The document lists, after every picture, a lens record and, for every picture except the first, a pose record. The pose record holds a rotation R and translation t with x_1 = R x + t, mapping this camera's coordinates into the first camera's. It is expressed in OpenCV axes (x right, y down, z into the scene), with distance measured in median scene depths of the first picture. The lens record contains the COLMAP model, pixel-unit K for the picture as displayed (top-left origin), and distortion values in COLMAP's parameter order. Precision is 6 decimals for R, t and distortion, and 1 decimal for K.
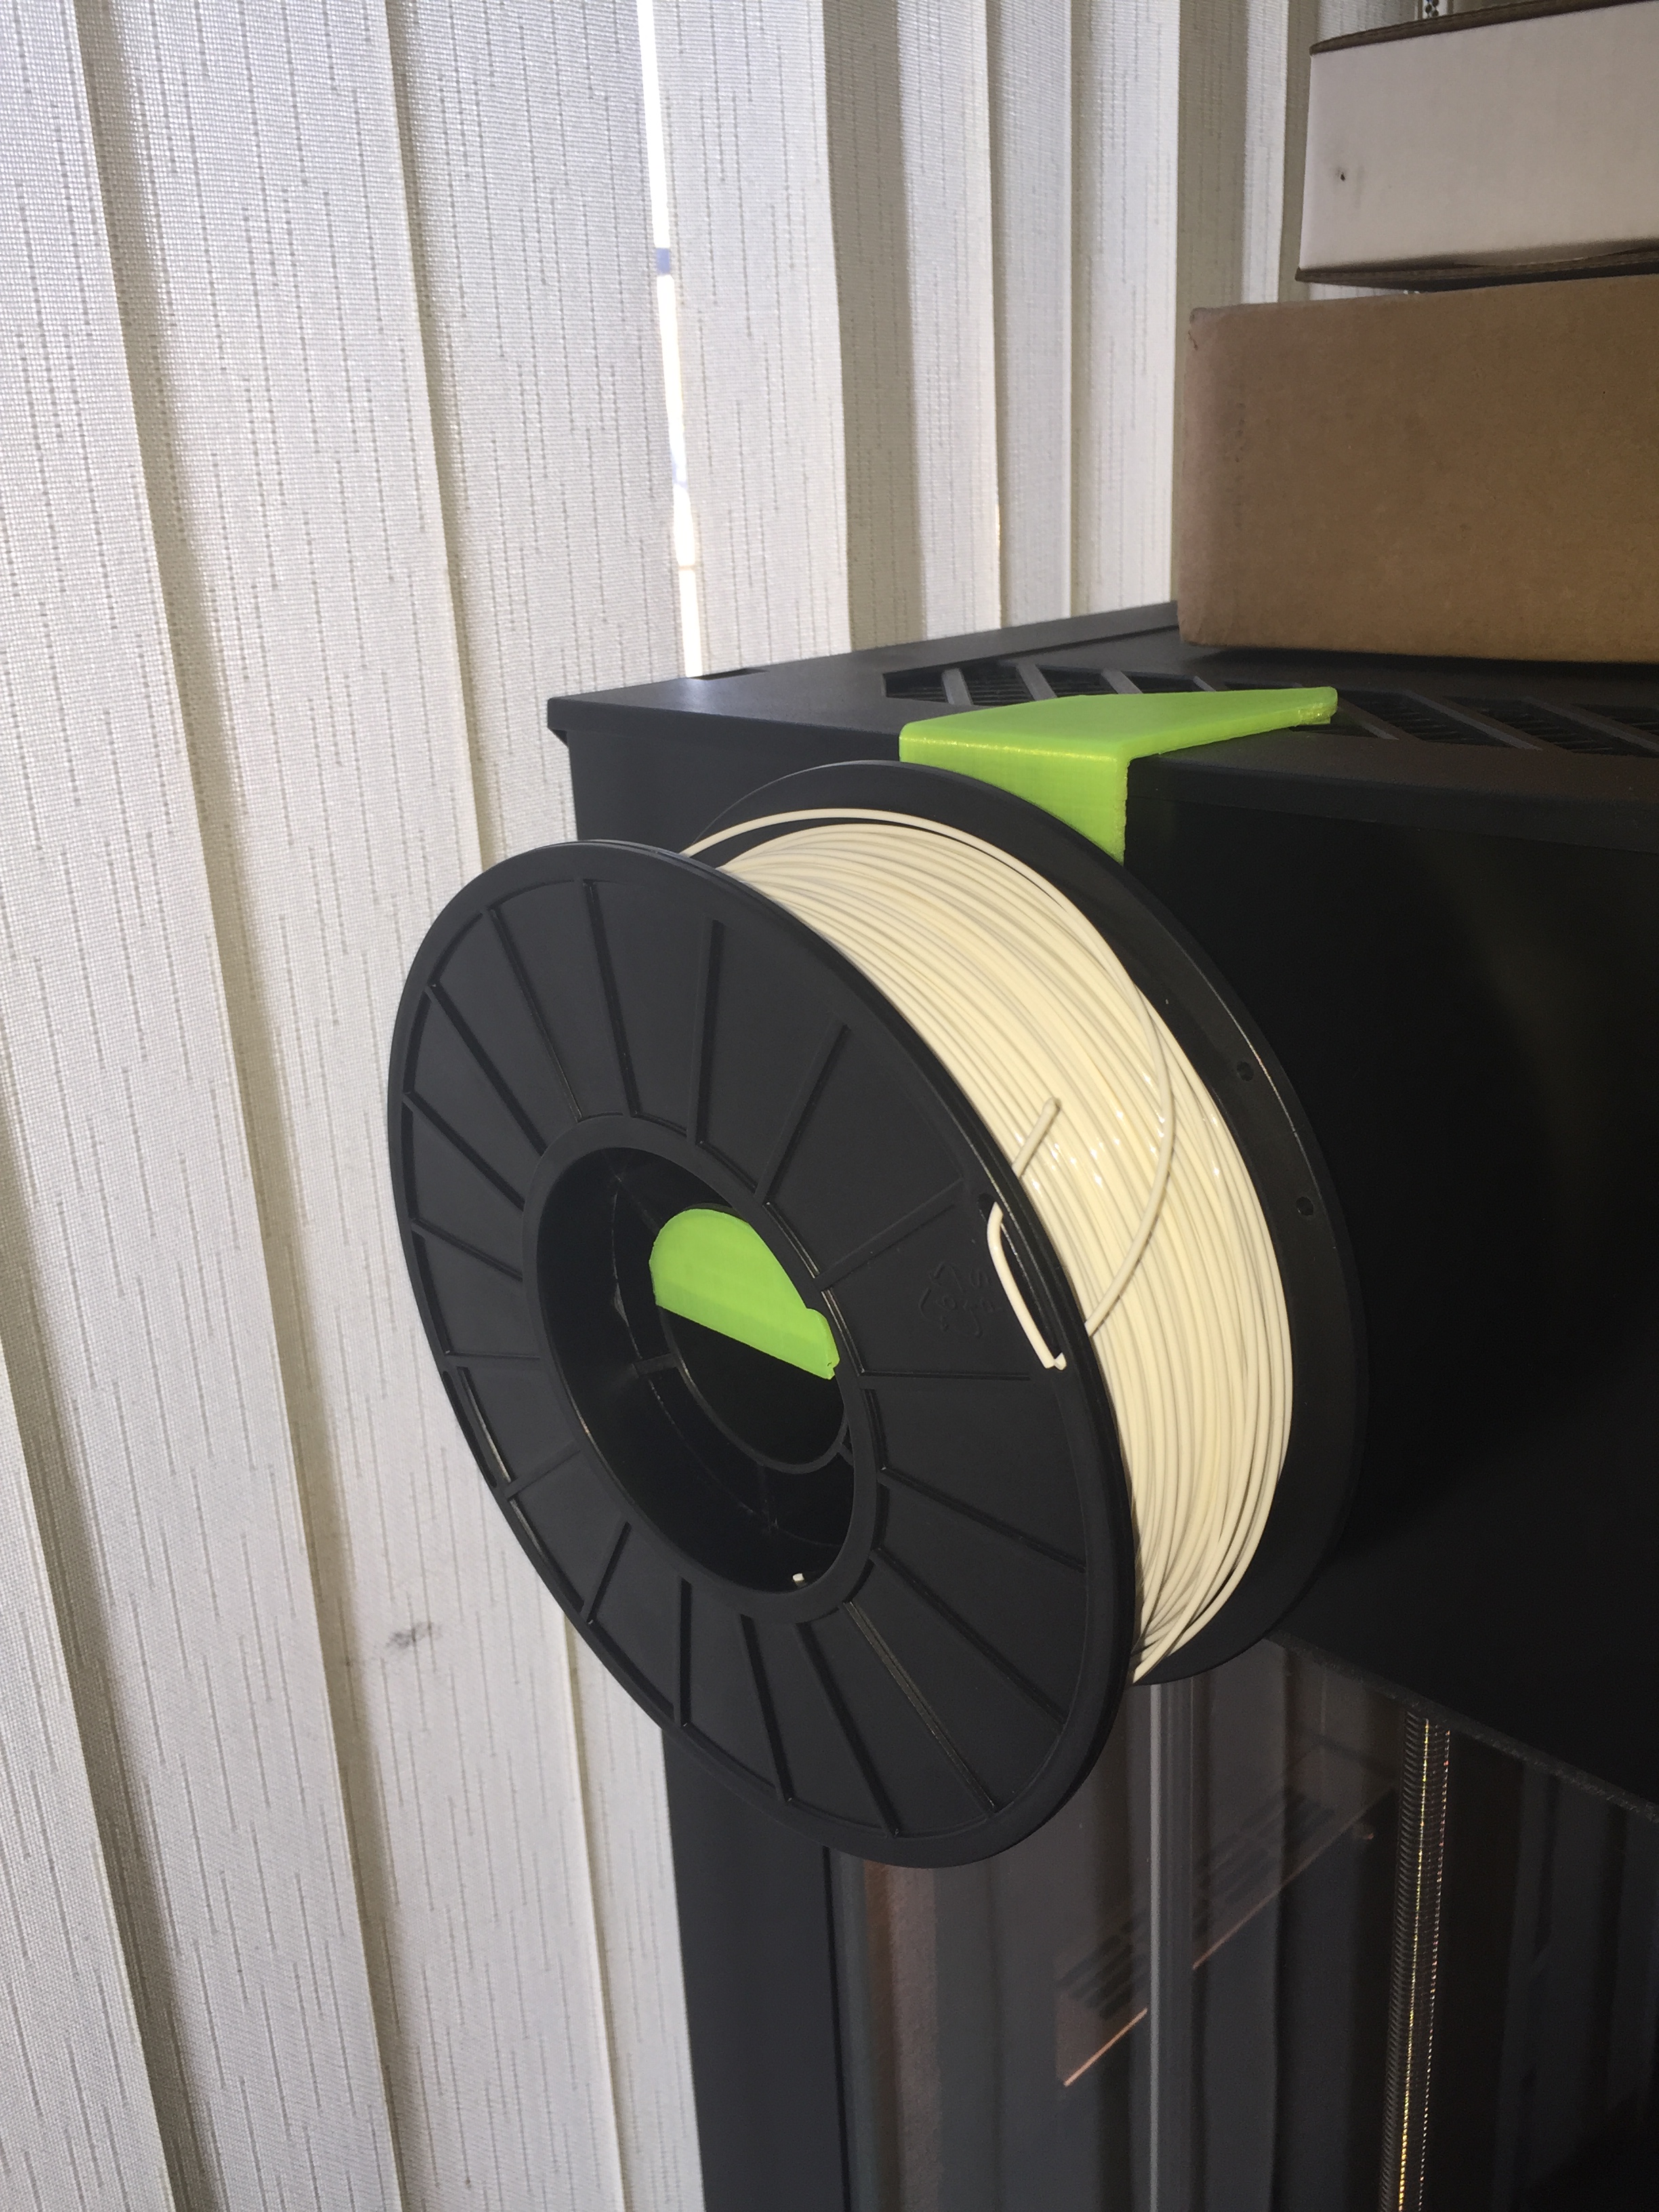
lens RADIAL K [[1868.7, 0, 825.6], [0, 1868.7, 1171.1], [0, 0, 1]] dist [0.064807, -0.080437]
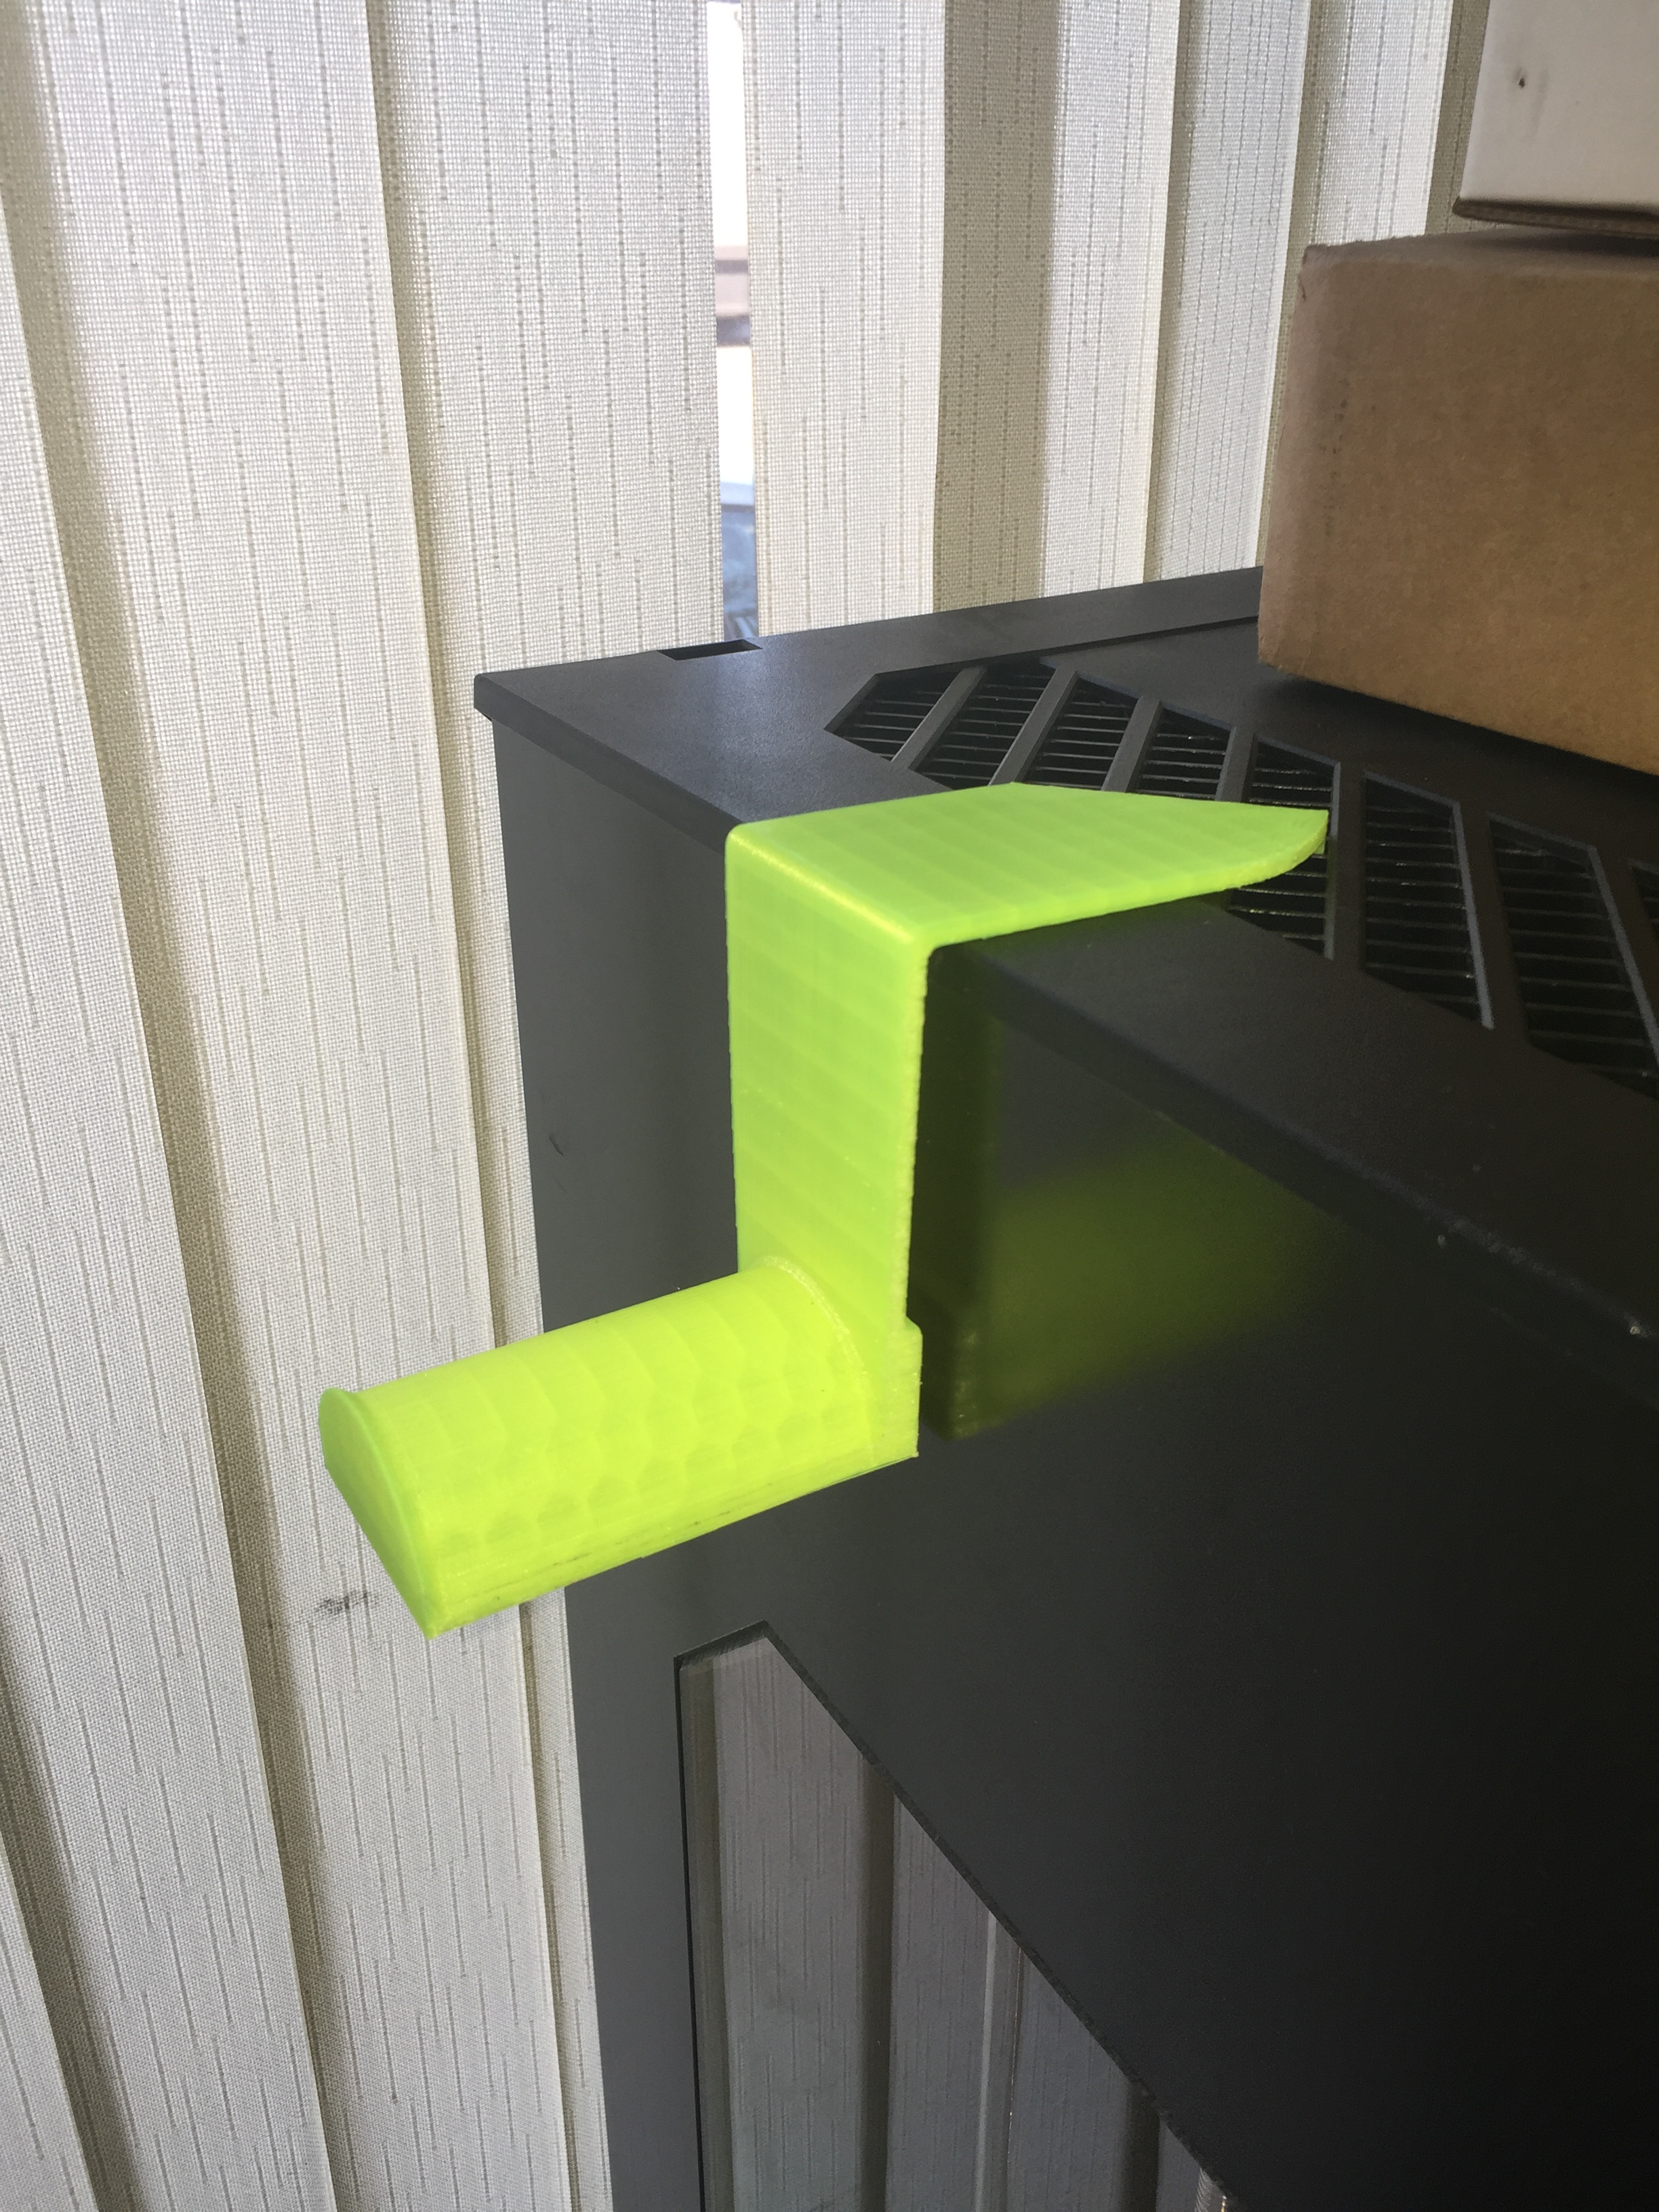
lens RADIAL K [[1868.7, 0, 825.6], [0, 1868.7, 1171.1], [0, 0, 1]] dist [0.064807, -0.080437]
pose [[0.974863, 0.143337, -0.170577, 0.178591], [-0.120485, 0.983139, 0.137557, -0.155175], [0.187418, -0.113547, 0.975695, 0.147139]]
